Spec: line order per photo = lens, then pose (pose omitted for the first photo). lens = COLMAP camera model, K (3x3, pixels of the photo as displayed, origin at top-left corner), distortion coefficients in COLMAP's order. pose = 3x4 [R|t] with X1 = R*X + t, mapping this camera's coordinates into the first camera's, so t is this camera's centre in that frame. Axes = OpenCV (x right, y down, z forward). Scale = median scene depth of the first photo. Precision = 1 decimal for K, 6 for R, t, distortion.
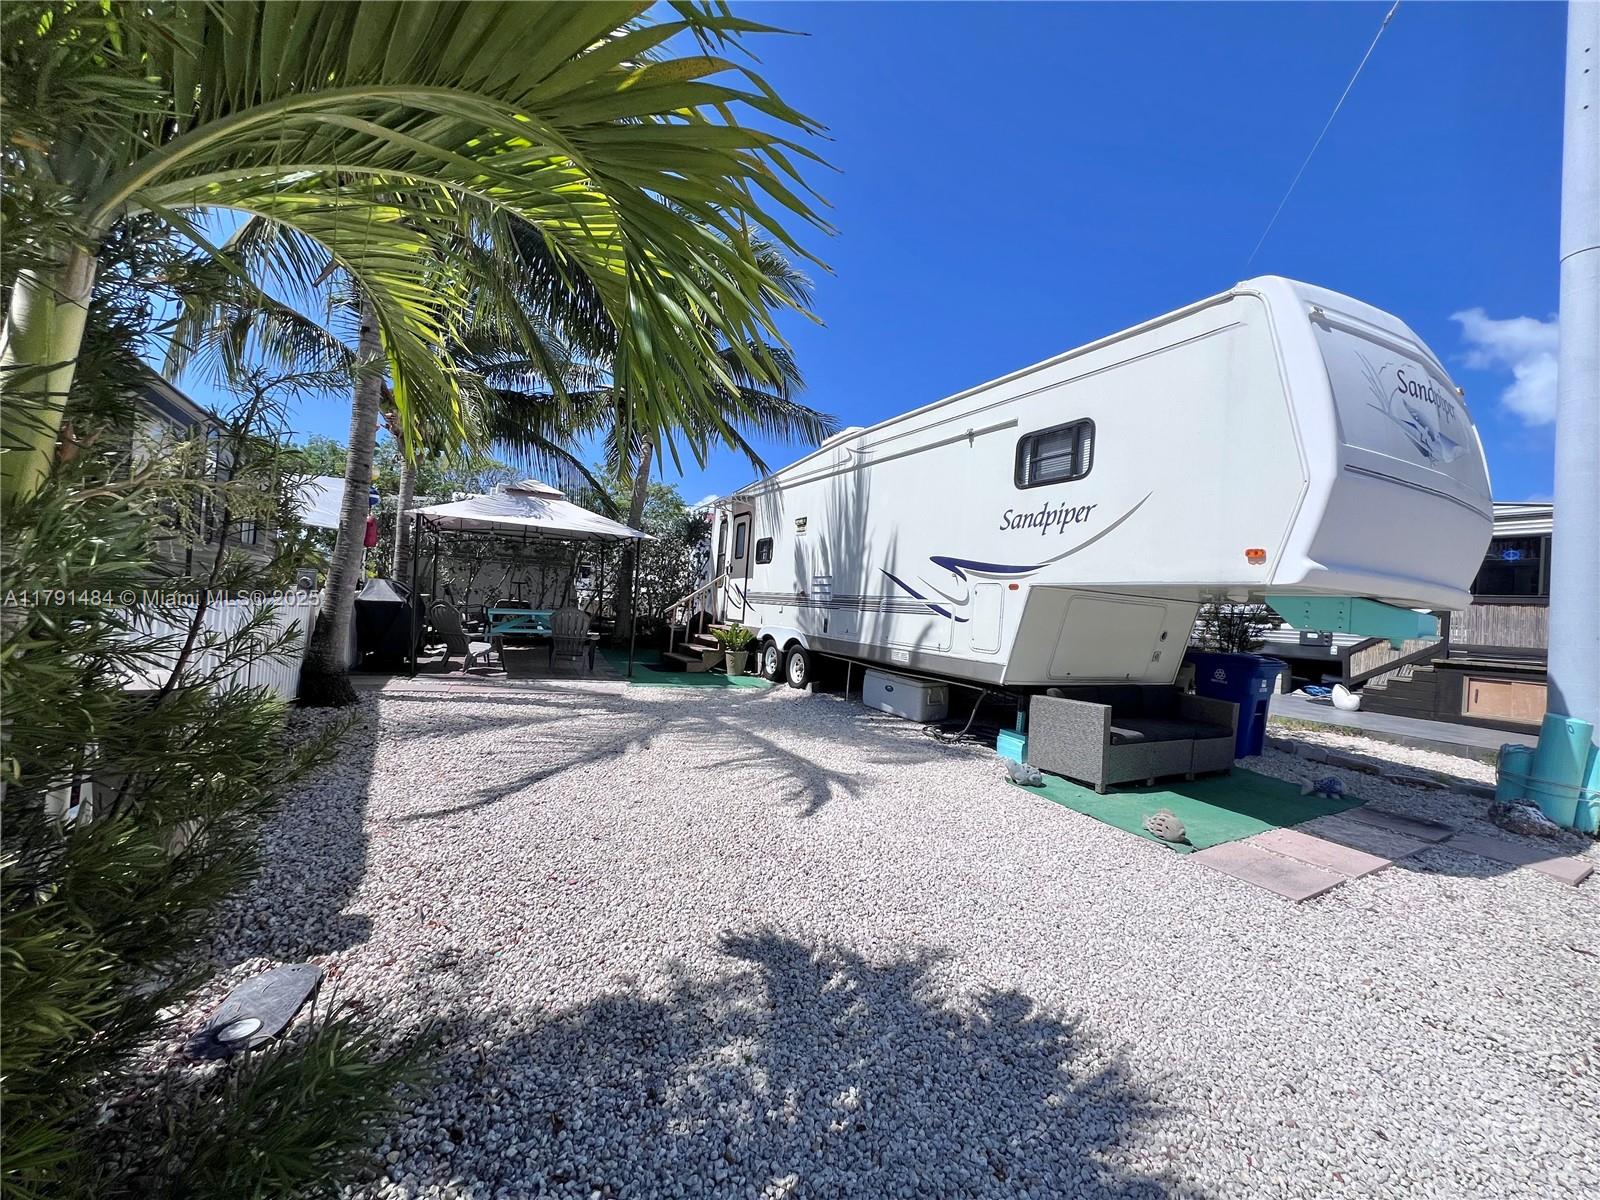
lens RADIAL K [[641.2, 0, 801.9], [0, 641.2, 603.5], [0, 0, 1]] dist [-0.000338, 0.000159]
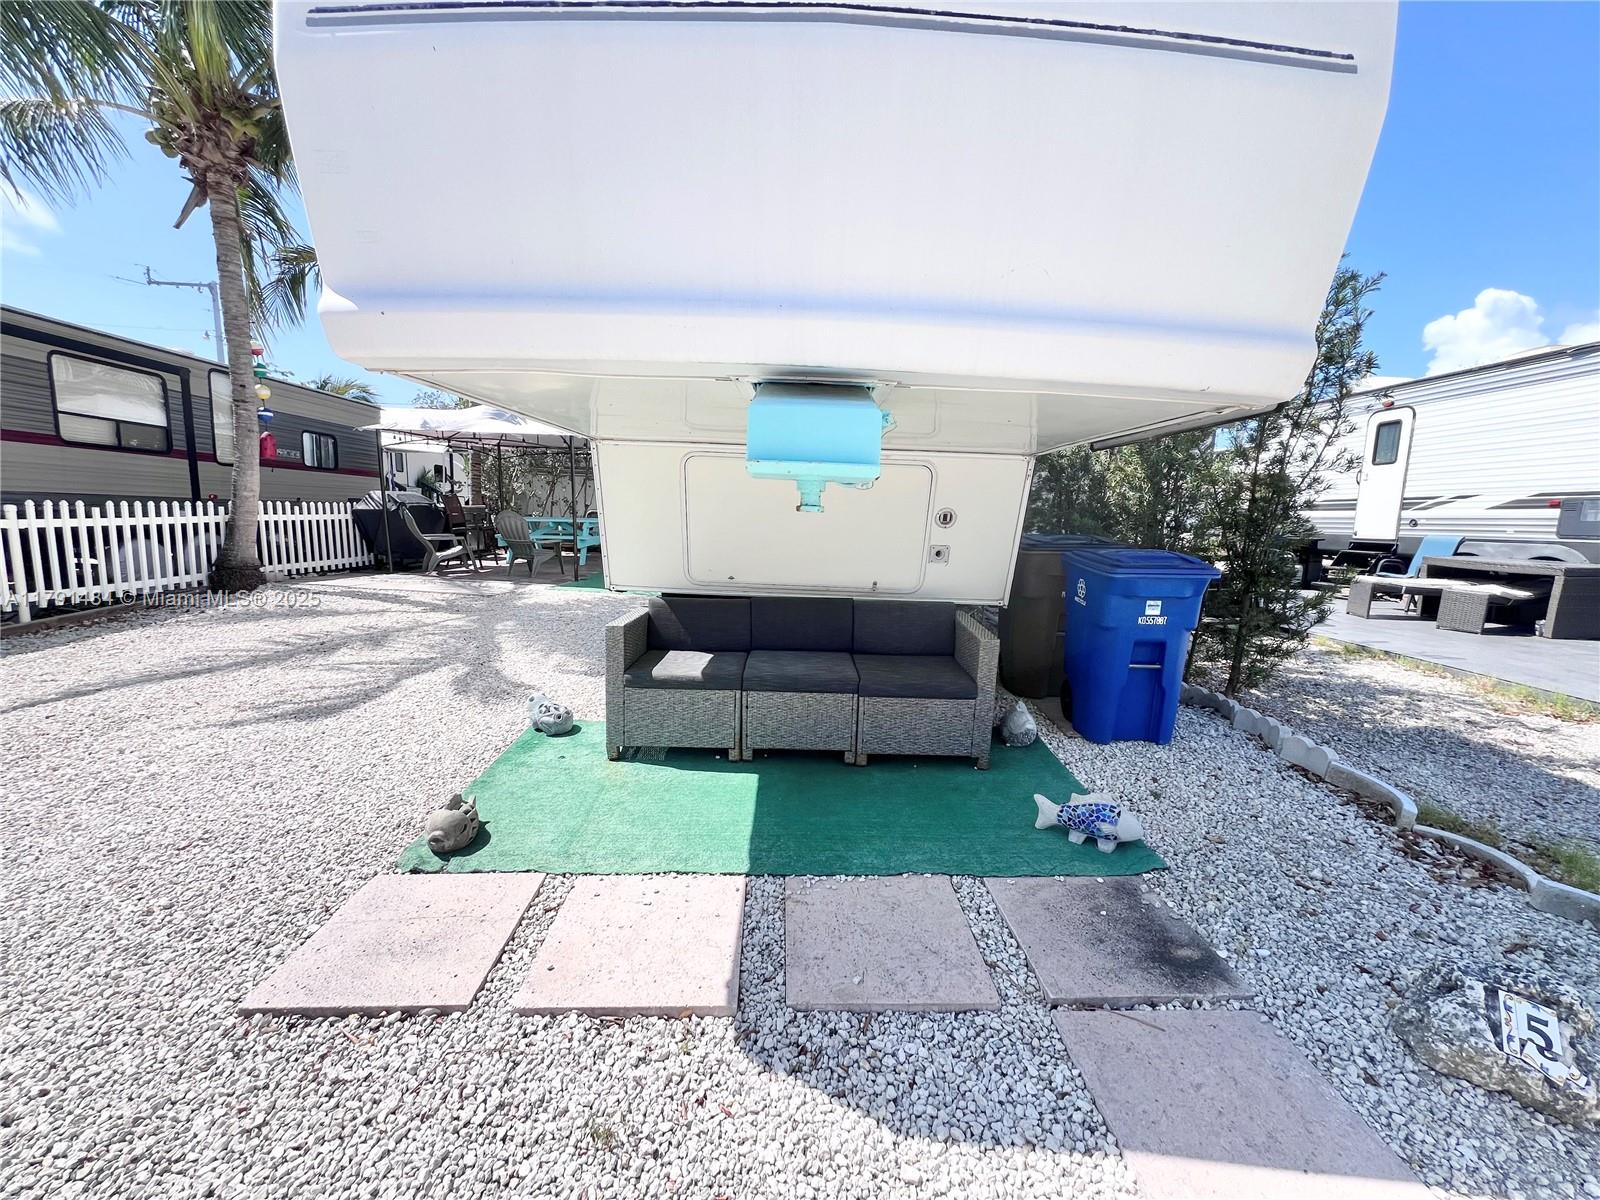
lens RADIAL K [[641.2, 0, 801.9], [0, 641.2, 603.5], [0, 0, 1]] dist [-0.000338, 0.000159]
pose [[0.885109, 0.042911, -0.463402, 0.716156], [0.013832, 0.992875, 0.118359, 0.056155], [0.465179, -0.111170, 0.878208, 0.425643]]
